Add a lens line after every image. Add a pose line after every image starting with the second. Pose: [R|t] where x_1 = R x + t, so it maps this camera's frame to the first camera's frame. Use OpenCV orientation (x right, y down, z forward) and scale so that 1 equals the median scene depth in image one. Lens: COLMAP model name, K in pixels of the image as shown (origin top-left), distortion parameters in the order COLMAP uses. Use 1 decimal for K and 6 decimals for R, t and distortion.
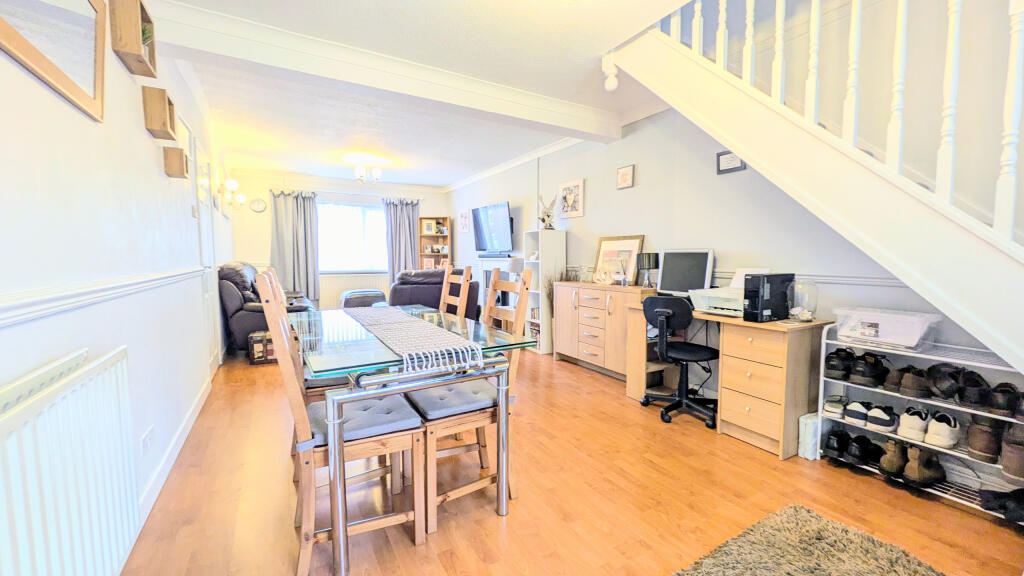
lens RADIAL K [[410.8, 0, 516.8], [0, 410.8, 288.5], [0, 0, 1]] dist [0.001021, -0.000097]
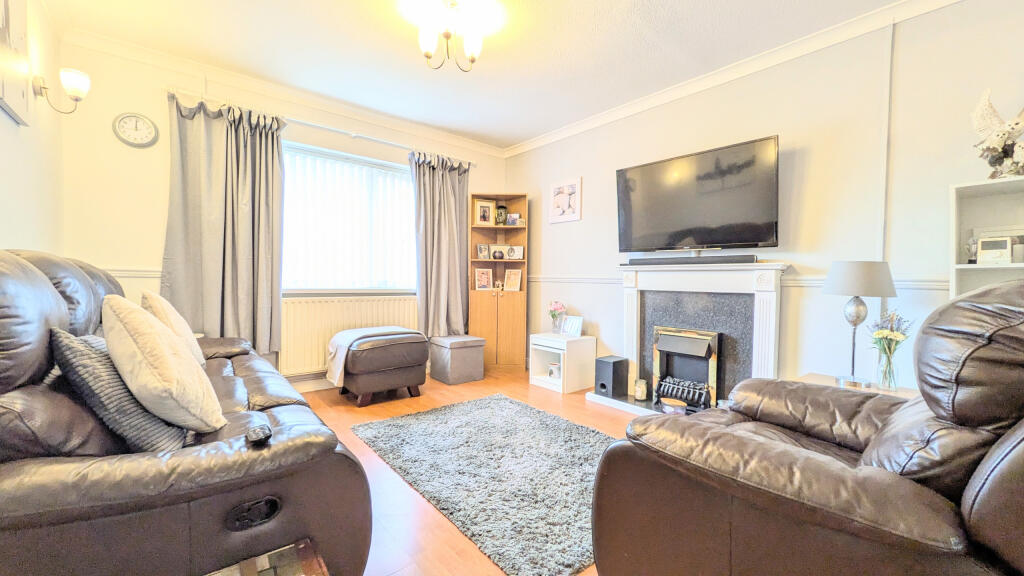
lens RADIAL K [[401.9, 0, 510.6], [0, 401.9, 287.1], [0, 0, 1]] dist [-0.001589, -0.000288]
pose [[0.984669, 0.002632, 0.174415, -0.283772], [0.006516, 0.998633, -0.051858, -0.019786], [-0.174313, 0.052200, 0.983306, 0.471667]]
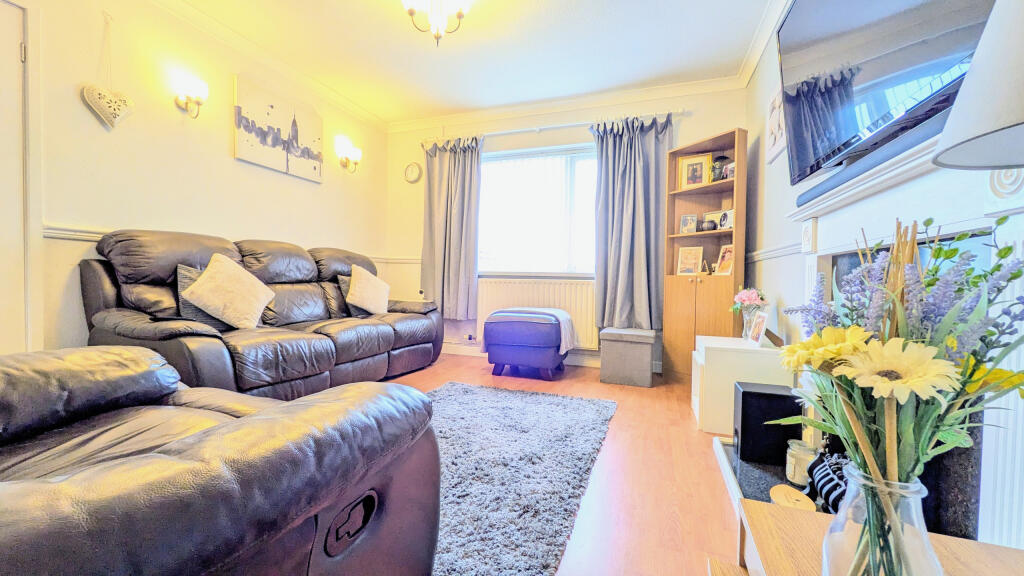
lens RADIAL K [[410.8, 0, 516.8], [0, 410.8, 288.5], [0, 0, 1]] dist [0.001021, -0.000097]
pose [[0.633620, 0.019295, -0.773404, -0.000629], [-0.064507, 0.997525, -0.027961, -0.006835], [0.770951, 0.067607, 0.633296, 0.618673]]
